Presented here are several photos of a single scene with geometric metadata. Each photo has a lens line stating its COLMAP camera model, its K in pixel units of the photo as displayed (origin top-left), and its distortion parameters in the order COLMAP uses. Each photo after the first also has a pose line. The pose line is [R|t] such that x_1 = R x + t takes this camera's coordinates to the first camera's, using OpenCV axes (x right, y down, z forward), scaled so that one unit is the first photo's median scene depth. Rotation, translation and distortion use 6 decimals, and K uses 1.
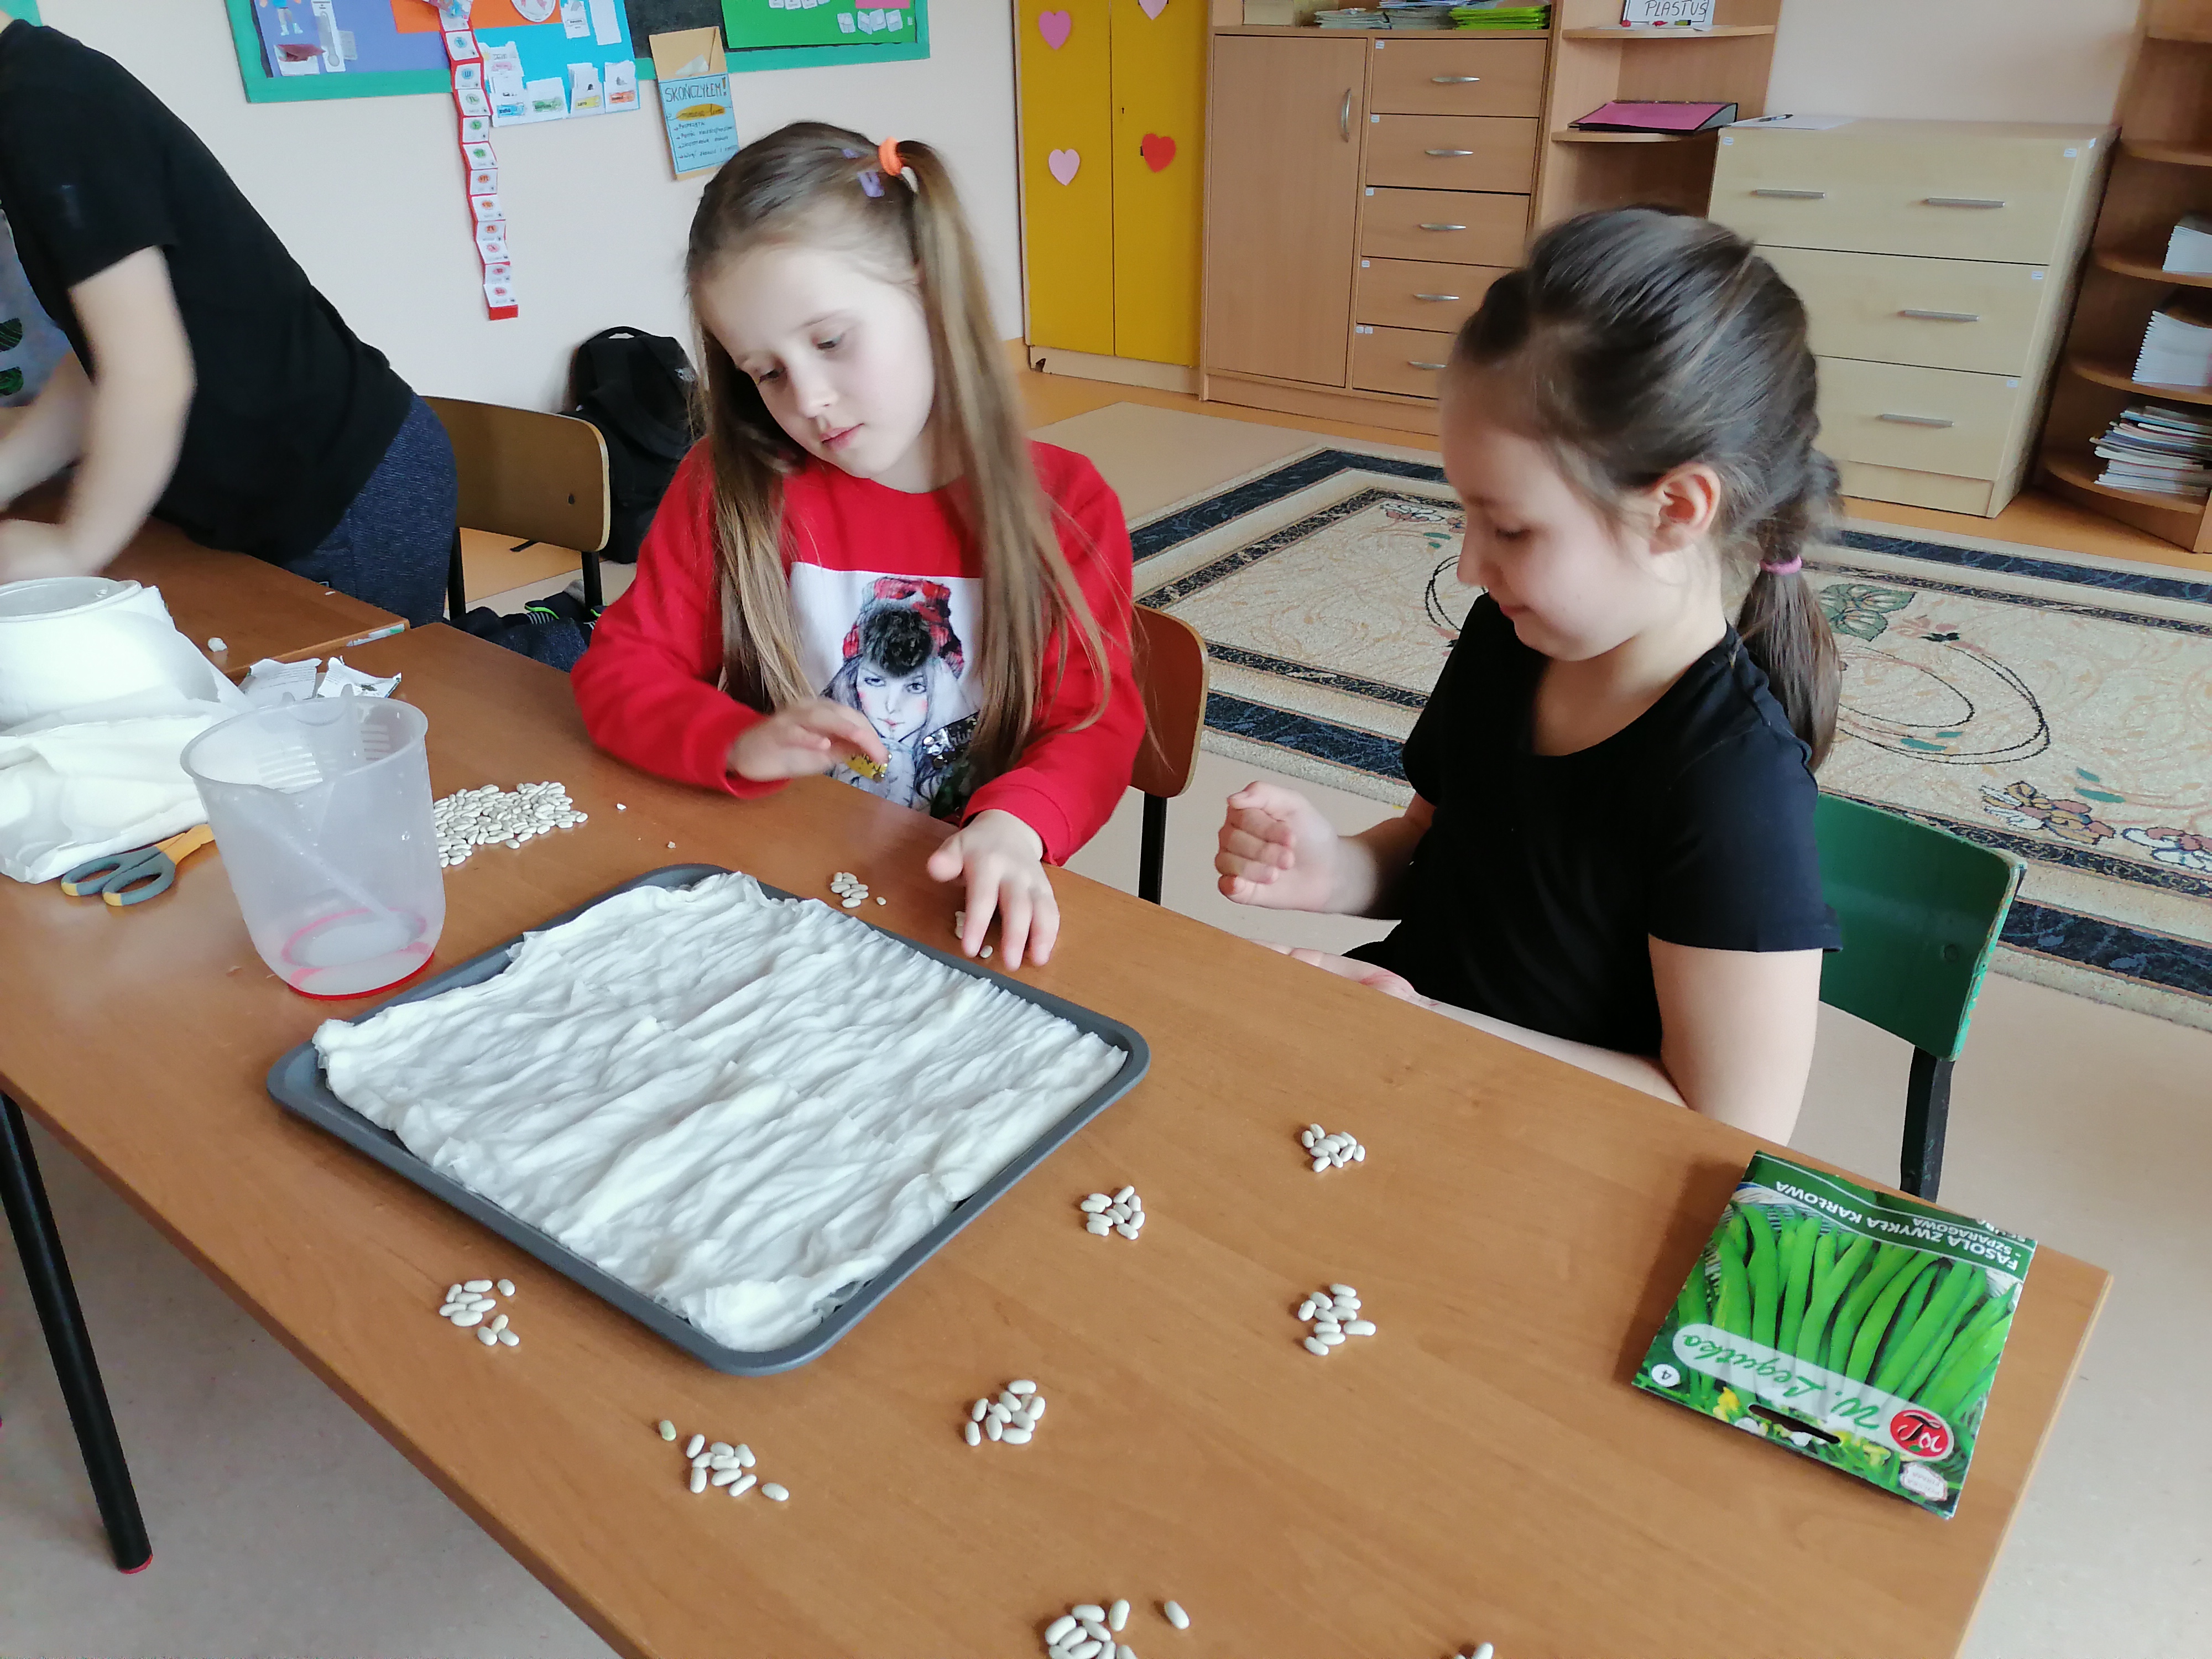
lens RADIAL K [[1683.6, 0, 1106.0], [0, 1683.6, 829.5], [0, 0, 1]] dist [0.044793, -0.003280]
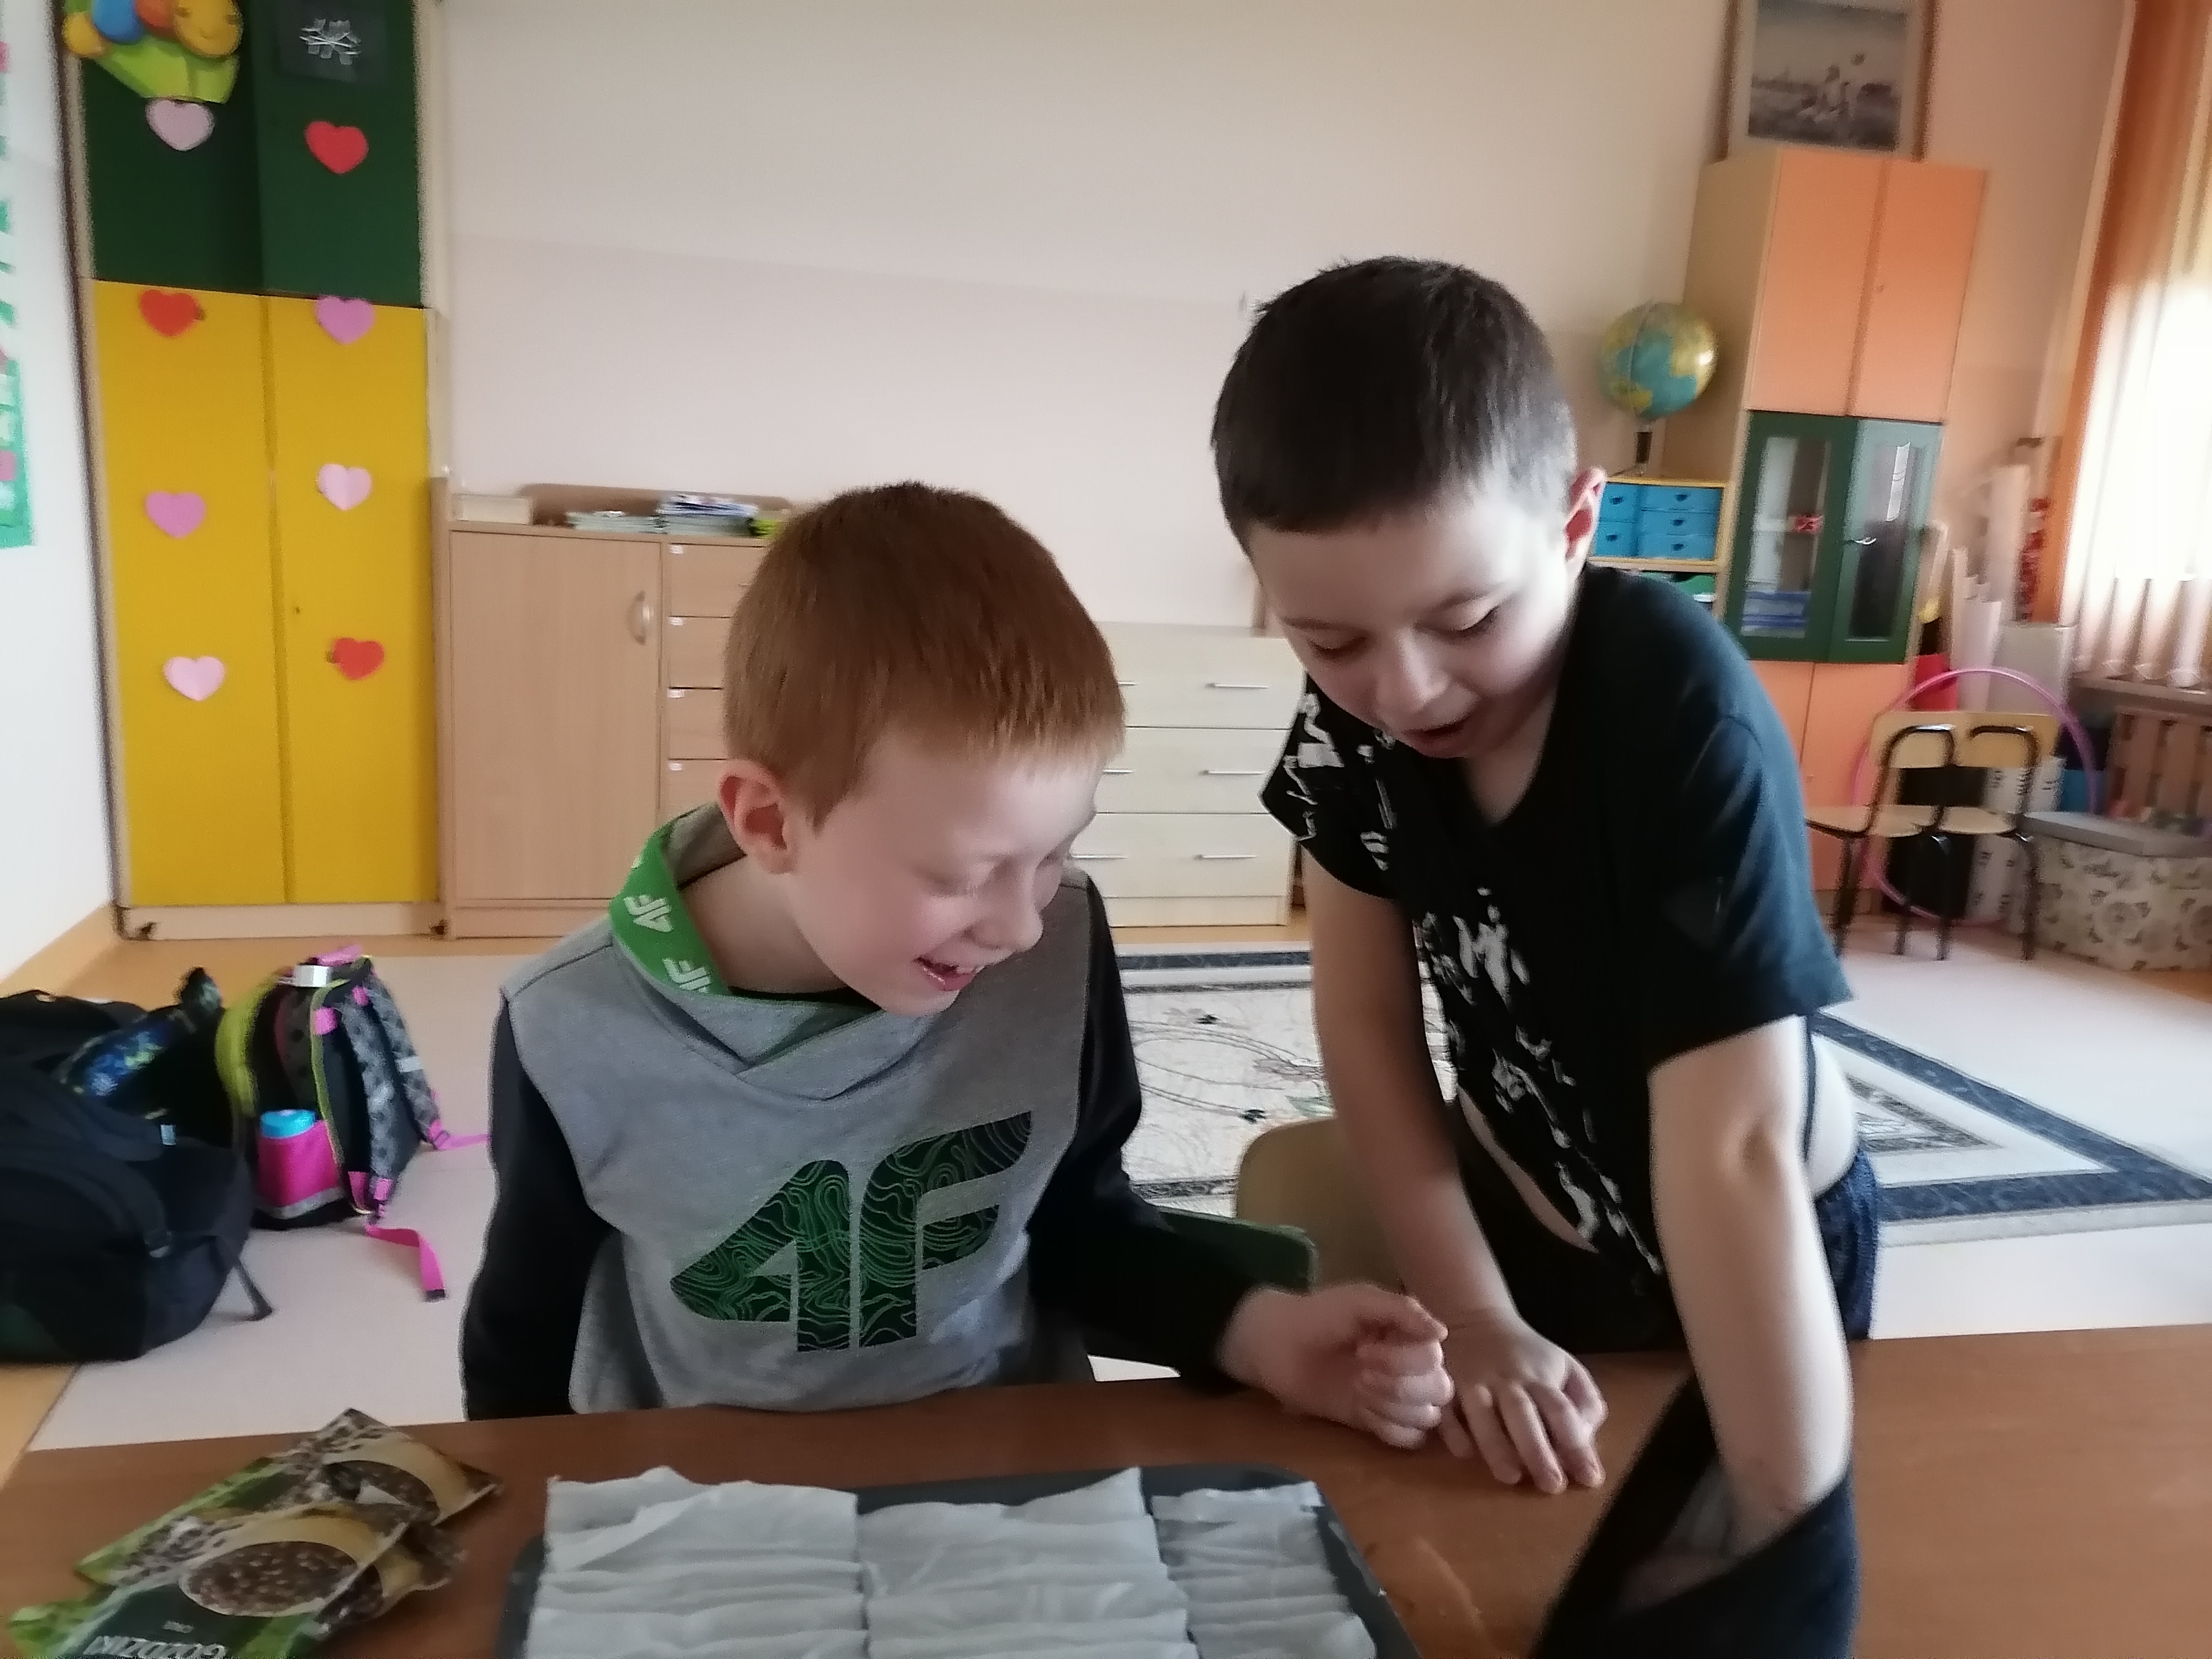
lens RADIAL K [[1678.3, 0, 1106.0], [0, 1678.3, 829.5], [0, 0, 1]] dist [0.065535, -0.028194]
pose [[0.621144, -0.106091, 0.776482, -0.411543], [0.305726, 0.945096, -0.115436, -0.125590], [-0.721603, 0.309093, 0.619476, 0.278601]]
